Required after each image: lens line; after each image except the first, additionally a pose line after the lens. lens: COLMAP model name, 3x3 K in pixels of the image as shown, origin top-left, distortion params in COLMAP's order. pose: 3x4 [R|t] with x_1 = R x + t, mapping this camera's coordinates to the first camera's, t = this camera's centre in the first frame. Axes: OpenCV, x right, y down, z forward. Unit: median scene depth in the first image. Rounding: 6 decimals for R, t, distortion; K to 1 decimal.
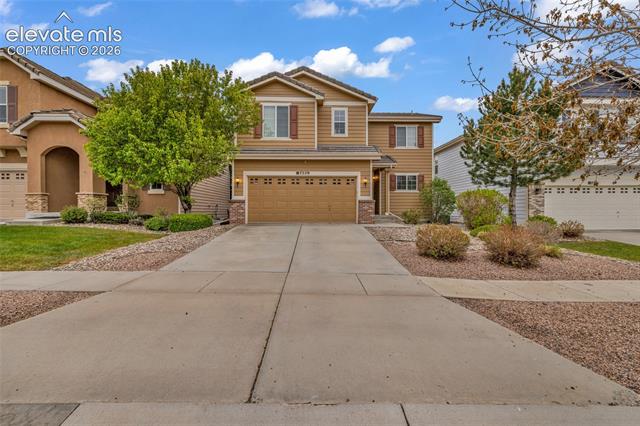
lens RADIAL K [[267.0, 0, 320.0], [0, 267.0, 213.0], [0, 0, 1]] dist [0.000395, 0.000174]
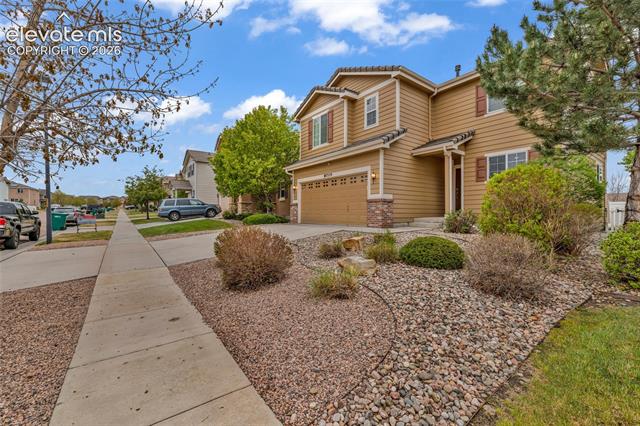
lens RADIAL K [[267.0, 0, 320.0], [0, 267.0, 213.0], [0, 0, 1]] dist [0.000395, 0.000174]
pose [[0.568153, 0.000633, -0.822923, 0.747013], [-0.011331, 0.999911, -0.007054, 0.002853], [0.822845, 0.013333, 0.568110, 0.388748]]
